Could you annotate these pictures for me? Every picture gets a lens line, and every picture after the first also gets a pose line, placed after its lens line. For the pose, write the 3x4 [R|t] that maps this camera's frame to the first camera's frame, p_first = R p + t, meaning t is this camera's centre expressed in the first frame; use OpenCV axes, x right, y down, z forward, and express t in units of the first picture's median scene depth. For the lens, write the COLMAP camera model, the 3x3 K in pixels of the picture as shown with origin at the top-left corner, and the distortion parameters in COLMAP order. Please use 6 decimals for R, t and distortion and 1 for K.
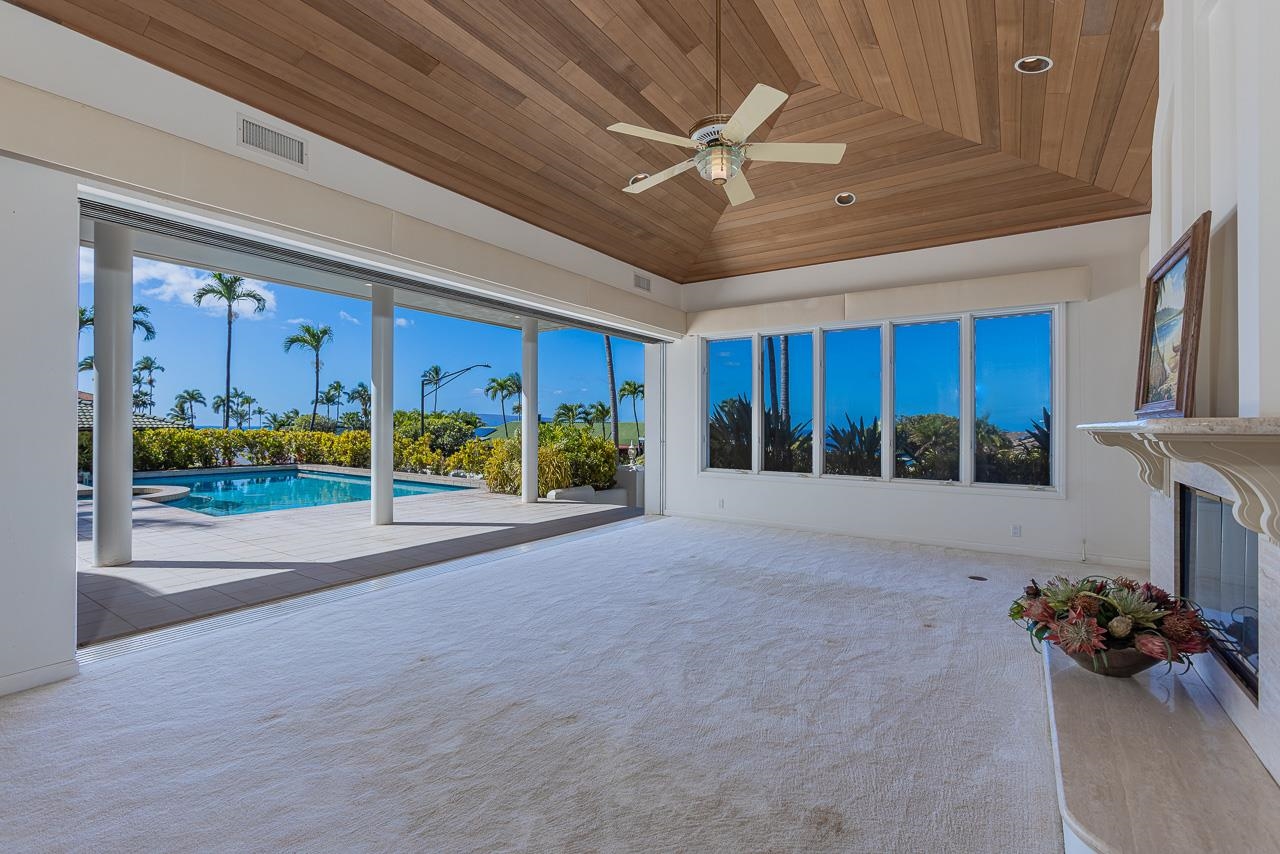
lens RADIAL K [[573.2, 0, 628.3], [0, 573.2, 419.3], [0, 0, 1]] dist [-0.002924, 0.000168]
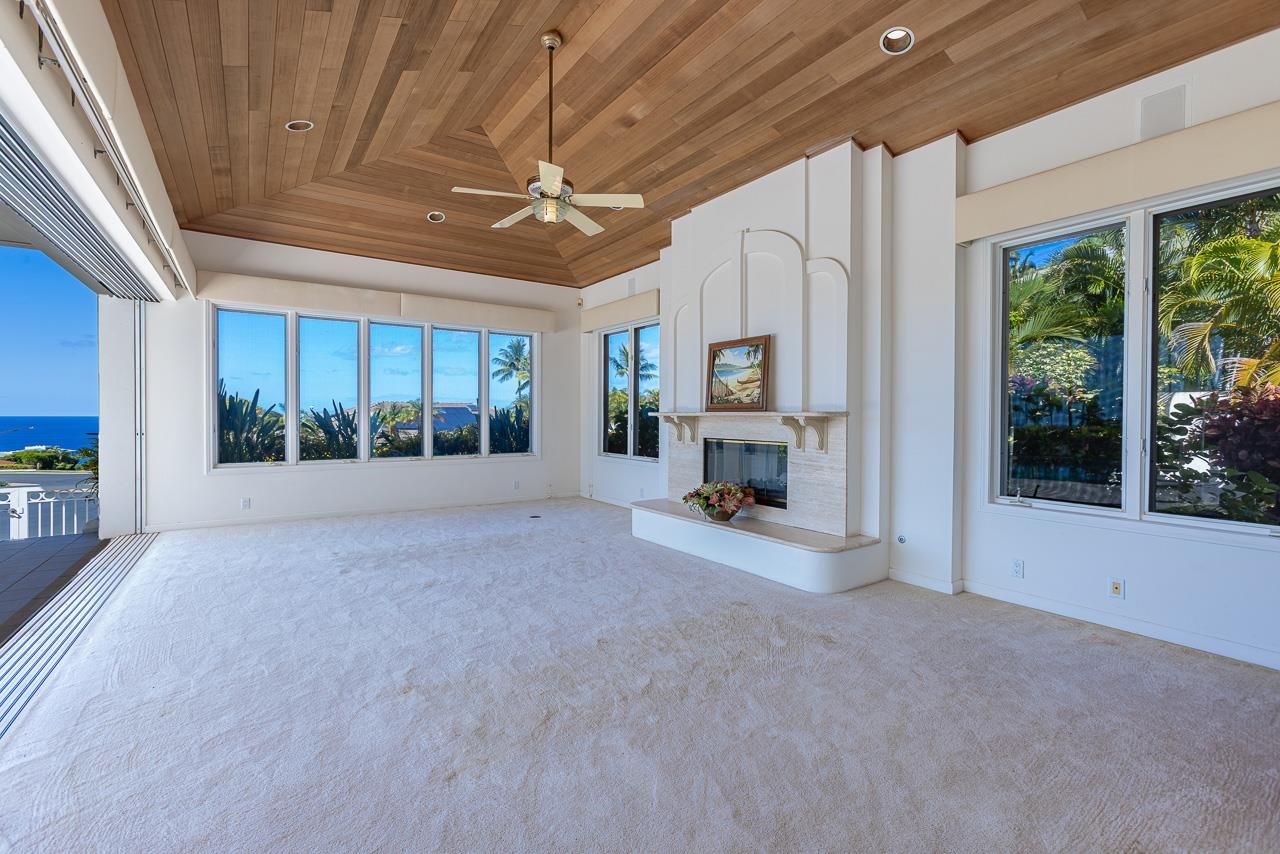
lens RADIAL K [[573.2, 0, 628.3], [0, 573.2, 419.3], [0, 0, 1]] dist [-0.002924, 0.000168]
pose [[0.350997, -0.015442, 0.936249, -0.728989], [-0.011546, 0.999717, 0.020818, -0.004868], [-0.936306, -0.018117, 0.350719, 0.280303]]
